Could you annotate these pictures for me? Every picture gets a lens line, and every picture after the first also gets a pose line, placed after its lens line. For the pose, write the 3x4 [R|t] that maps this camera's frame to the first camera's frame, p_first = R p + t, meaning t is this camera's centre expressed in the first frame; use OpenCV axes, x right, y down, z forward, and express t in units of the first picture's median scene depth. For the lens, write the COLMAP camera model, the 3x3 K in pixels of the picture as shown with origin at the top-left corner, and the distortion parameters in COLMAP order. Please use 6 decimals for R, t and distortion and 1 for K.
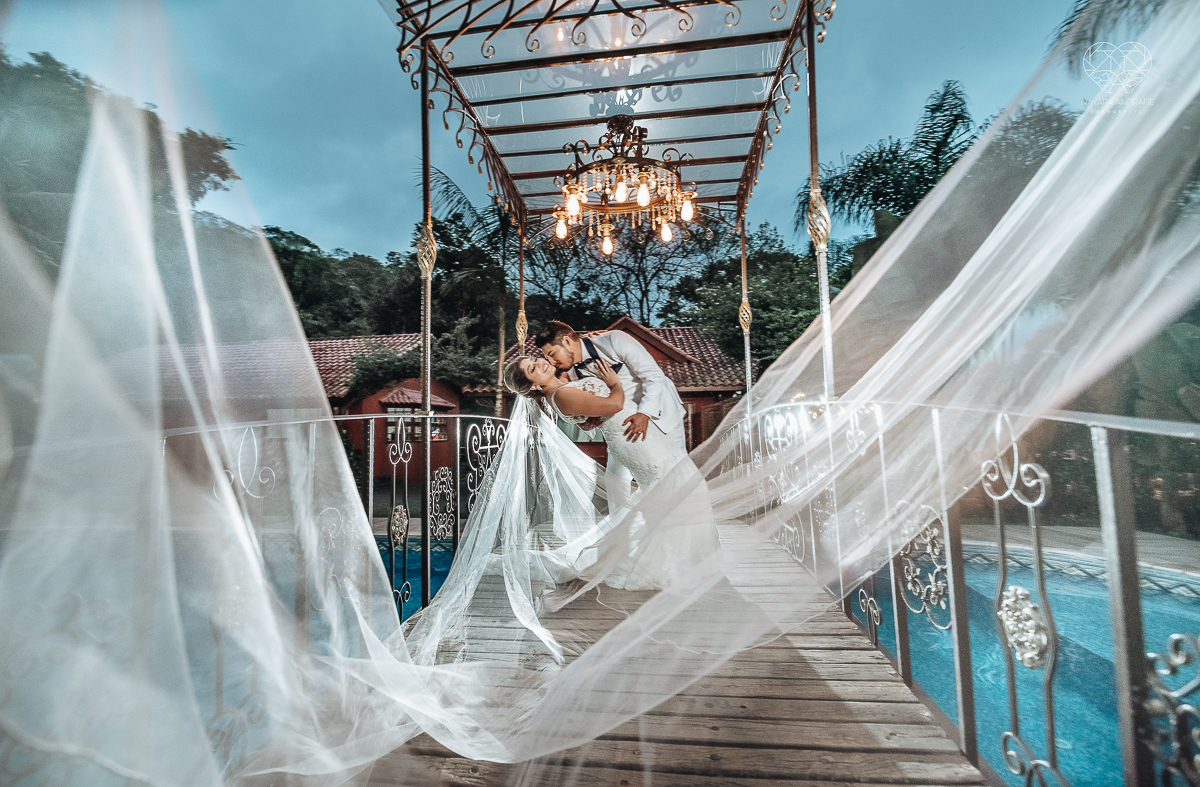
lens RADIAL K [[543.0, 0, 568.6], [0, 543.0, 399.5], [0, 0, 1]] dist [-0.013877, -0.002254]
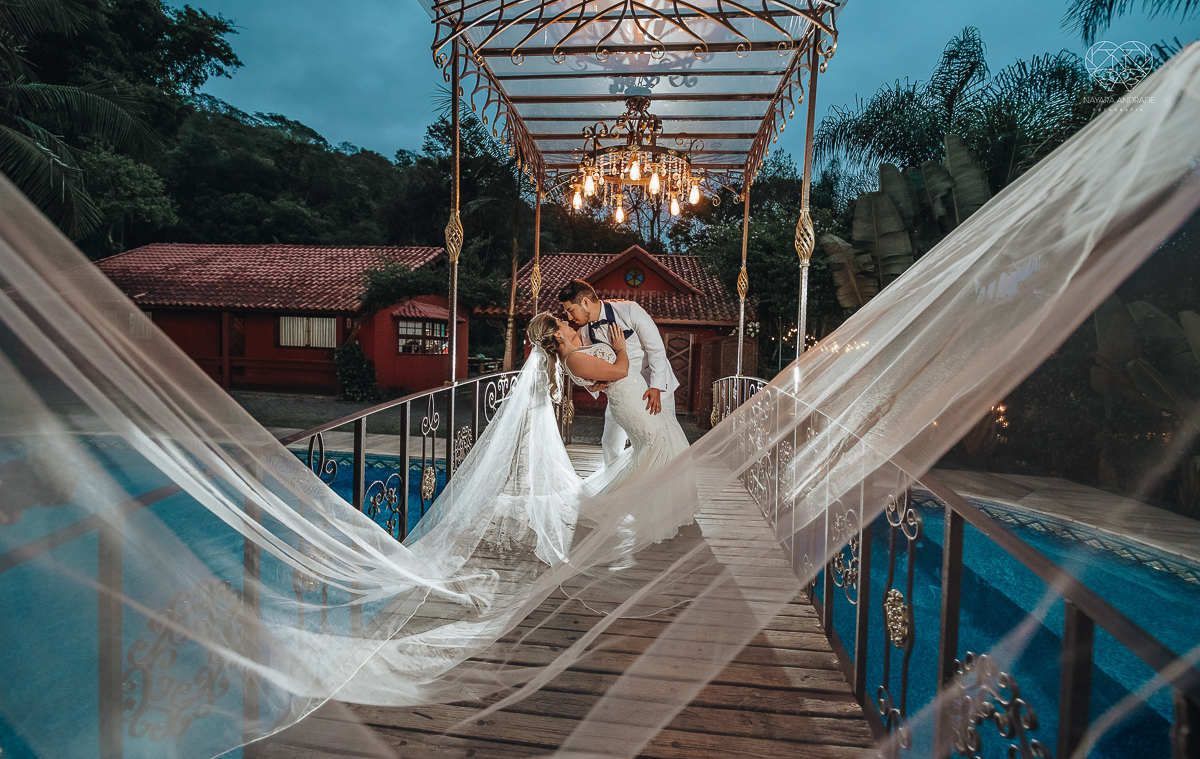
lens RADIAL K [[535.8, 0, 590.6], [0, 535.8, 368.8], [0, 0, 1]] dist [-0.013154, -0.002100]
pose [[0.998361, 0.046485, 0.033394, -0.007470], [-0.050086, 0.991908, 0.116657, -0.121479], [-0.027701, -0.118138, 0.992611, -0.097201]]
